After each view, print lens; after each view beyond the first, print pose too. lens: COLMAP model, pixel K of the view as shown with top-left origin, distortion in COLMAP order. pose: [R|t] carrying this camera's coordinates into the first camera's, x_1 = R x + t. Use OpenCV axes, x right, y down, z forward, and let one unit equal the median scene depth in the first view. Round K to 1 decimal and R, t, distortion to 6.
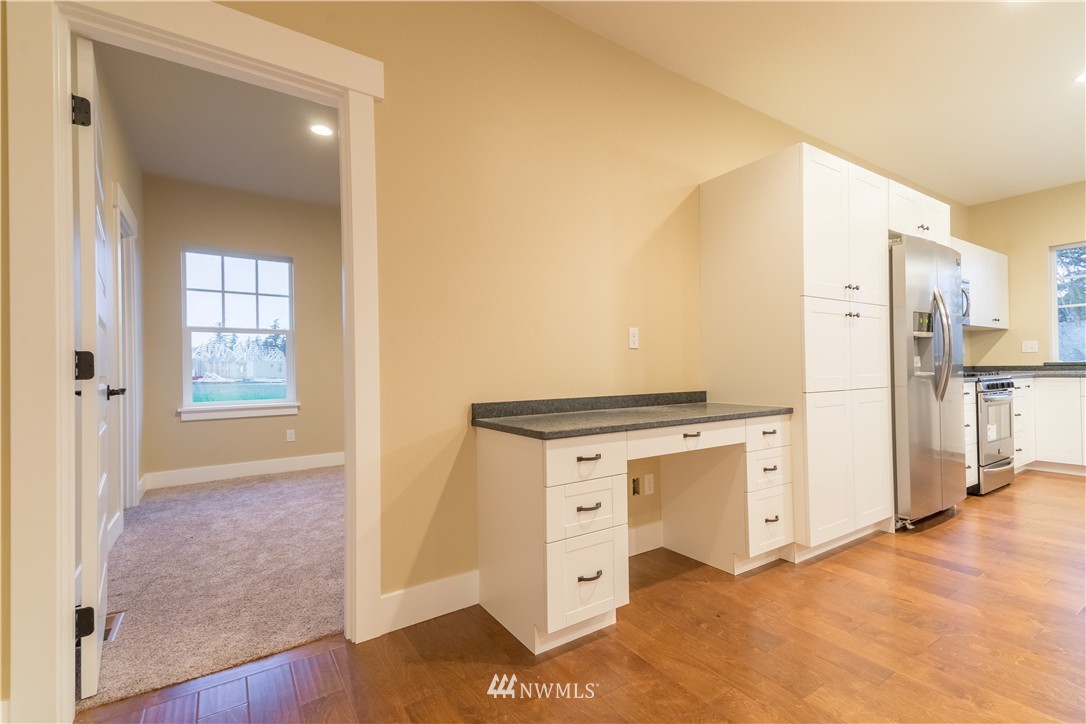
lens RADIAL K [[480.3, 0, 539.1], [0, 480.3, 365.2], [0, 0, 1]] dist [0.037090, -0.006458]
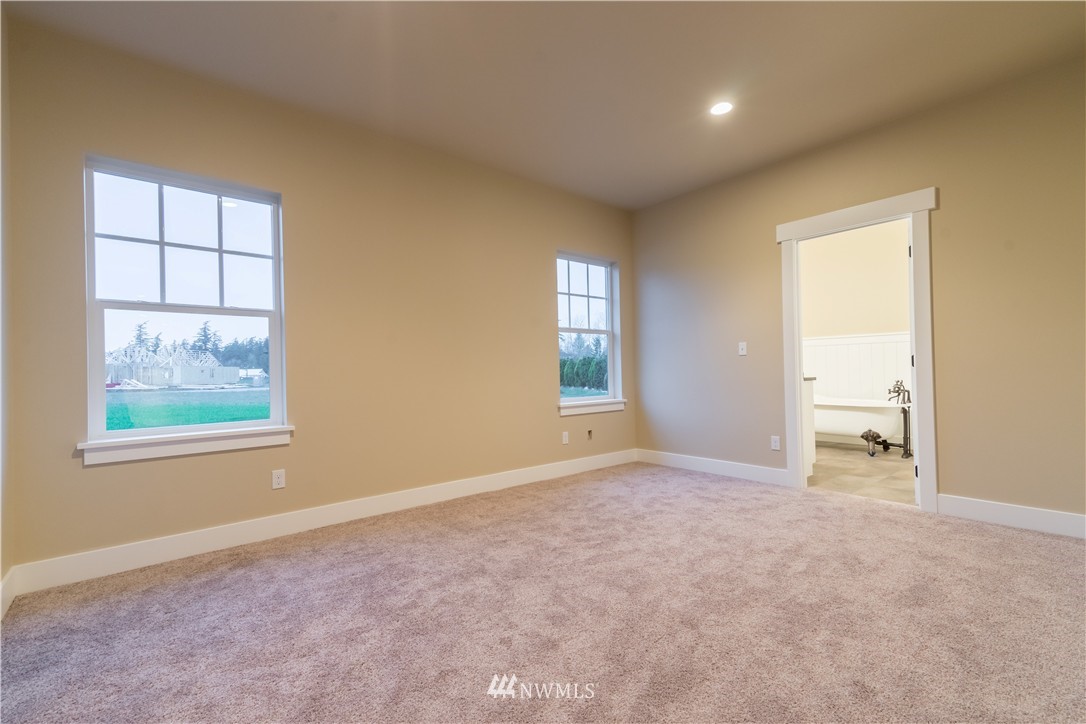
lens RADIAL K [[480.3, 0, 538.2], [0, 480.3, 363.8], [0, 0, 1]] dist [0.037090, -0.006458]
pose [[0.994822, -0.006901, 0.101395, -0.236167], [0.007794, 0.999934, -0.008420, 0.005396], [-0.101331, 0.009166, 0.994811, 0.334827]]
